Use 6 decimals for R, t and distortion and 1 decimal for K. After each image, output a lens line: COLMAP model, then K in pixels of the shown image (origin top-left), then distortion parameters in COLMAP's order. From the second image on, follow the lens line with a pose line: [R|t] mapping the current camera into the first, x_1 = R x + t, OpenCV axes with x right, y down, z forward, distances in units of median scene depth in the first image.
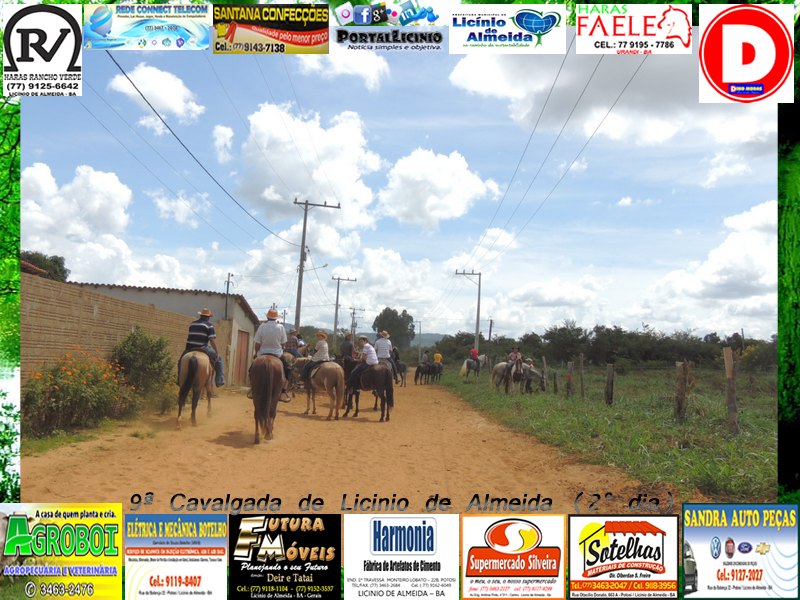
lens RADIAL K [[706.5, 0, 400.0], [0, 706.5, 300.0], [0, 0, 1]] dist [-0.001189, -0.015385]
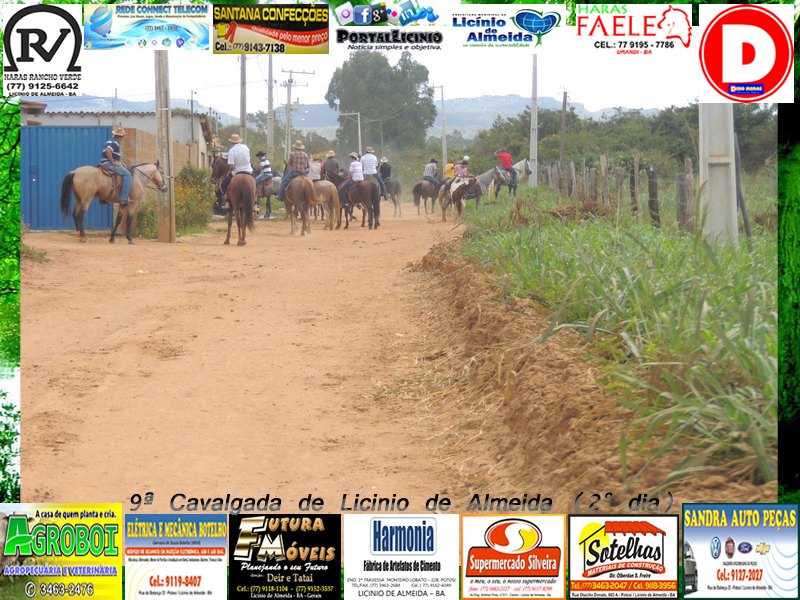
lens RADIAL K [[2113.0, 0, 400.0], [0, 2113.0, 300.0], [0, 0, 1]] dist [0.015265, -0.071793]
pose [[0.998400, -0.056136, -0.006736, 0.006877], [0.056523, 0.988216, 0.142245, -0.036169], [-0.001329, -0.142398, 0.989809, -0.435314]]
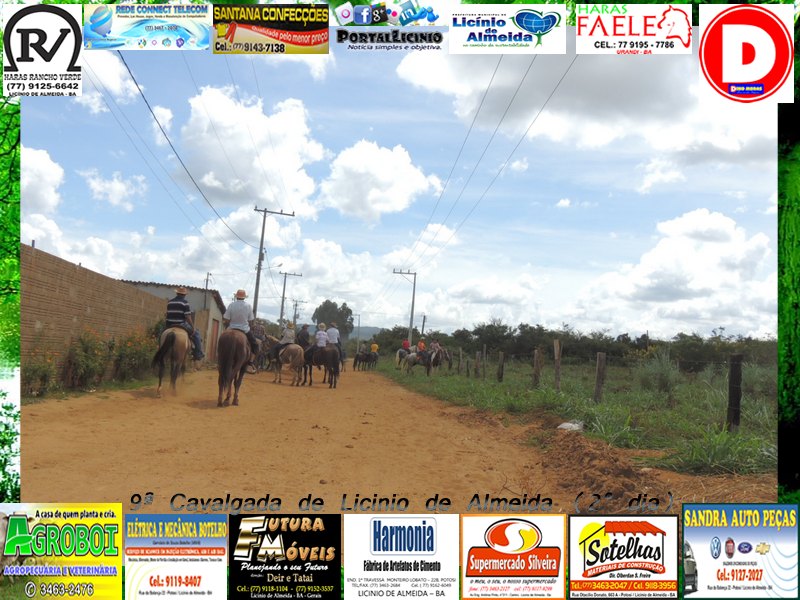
lens RADIAL K [[706.5, 0, 400.0], [0, 706.5, 300.0], [0, 0, 1]] dist [-0.001189, -0.015385]
pose [[0.995752, 0.032491, 0.086154, -0.002698], [-0.033308, 0.999413, 0.008060, -0.002846], [-0.085842, -0.010896, 0.996249, -0.069110]]
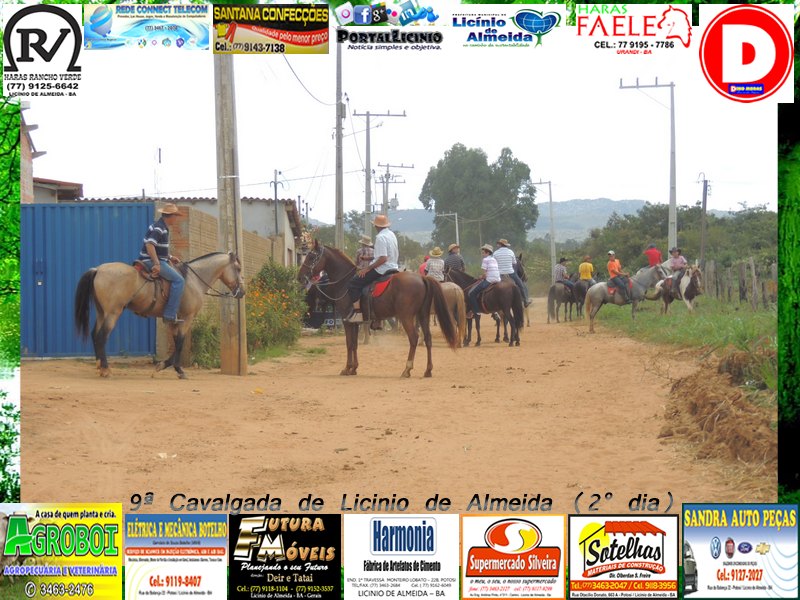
lens RADIAL K [[2113.0, 0, 400.0], [0, 2113.0, 300.0], [0, 0, 1]] dist [0.015265, -0.071793]
pose [[0.996697, -0.067119, -0.045727, -0.007242], [0.071020, 0.993420, 0.089849, -0.022962], [0.039395, -0.092799, 0.994905, -0.284842]]
